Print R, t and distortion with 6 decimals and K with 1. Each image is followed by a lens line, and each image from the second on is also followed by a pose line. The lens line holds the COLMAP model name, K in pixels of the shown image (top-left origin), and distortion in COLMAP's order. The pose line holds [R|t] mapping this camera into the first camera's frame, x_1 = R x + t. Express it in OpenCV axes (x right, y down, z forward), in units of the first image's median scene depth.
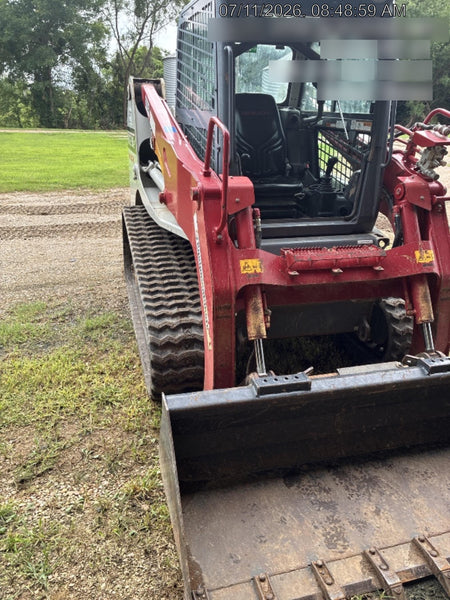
lens RADIAL K [[452.1, 0, 225.0], [0, 452.1, 300.0], [0, 0, 1]] dist [-0.004485, -0.001257]
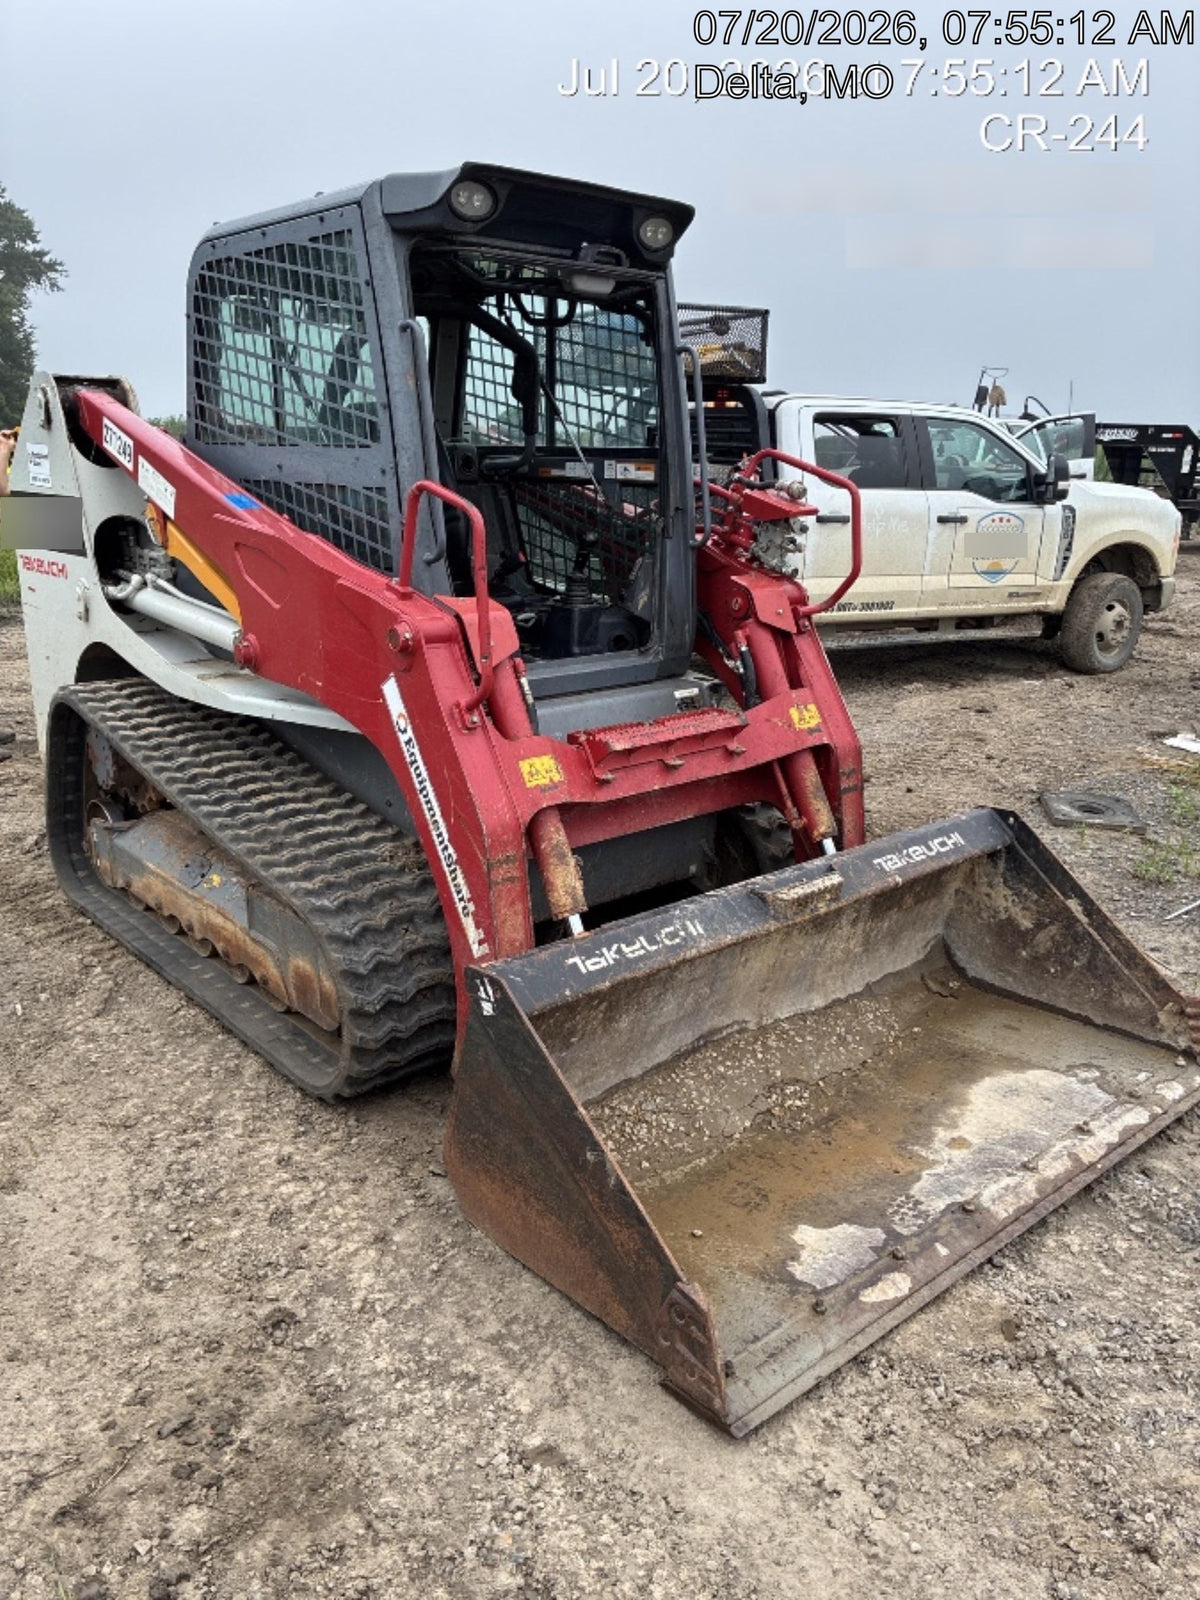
lens RADIAL K [[1220.9, 0, 600.0], [0, 1220.9, 800.0], [0, 0, 1]] dist [-0.010804, -0.003960]
pose [[0.902869, -0.137538, 0.407323, -0.382477], [0.169845, 0.984486, -0.044052, 0.024247], [-0.394945, 0.108955, 0.912221, -0.224998]]
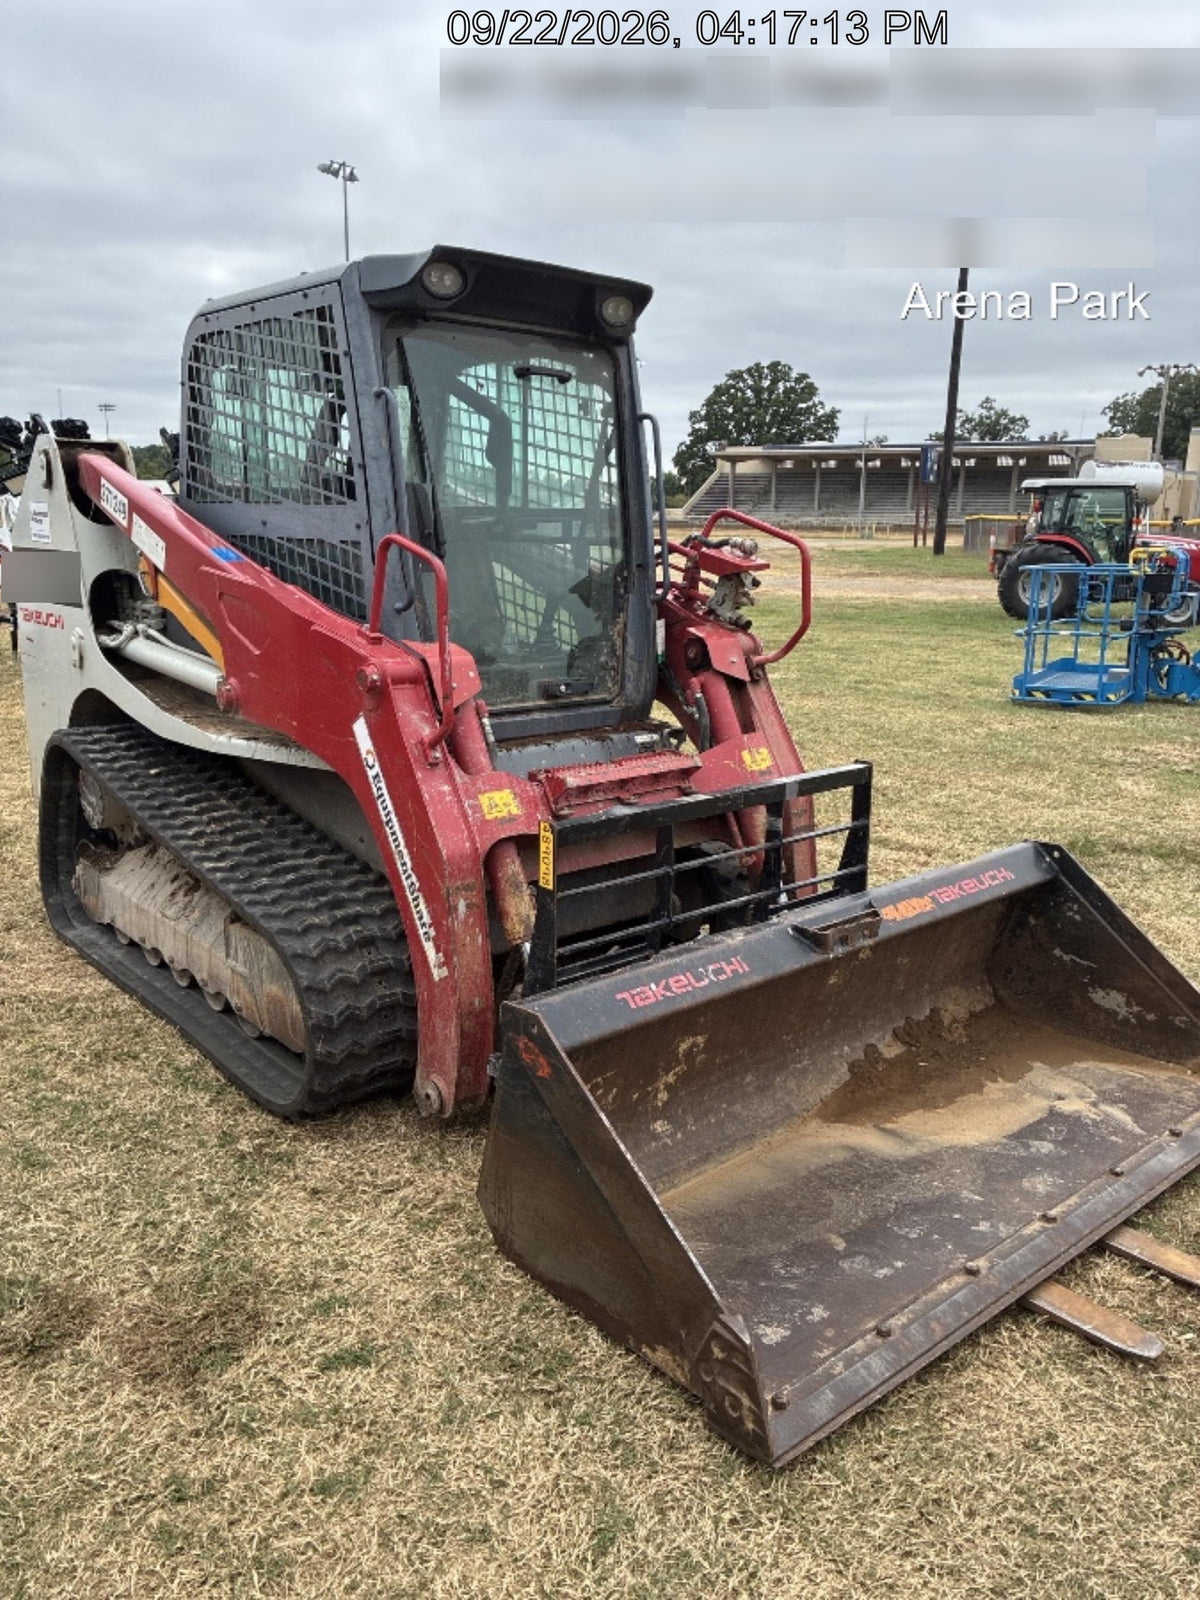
lens RADIAL K [[1220.9, 0, 600.0], [0, 1220.9, 800.0], [0, 0, 1]] dist [-0.010804, -0.003960]
pose [[0.903623, -0.110528, 0.413823, -0.374872], [0.164557, 0.981571, -0.097157, 0.069865], [-0.395458, 0.155891, 0.905158, -0.307254]]
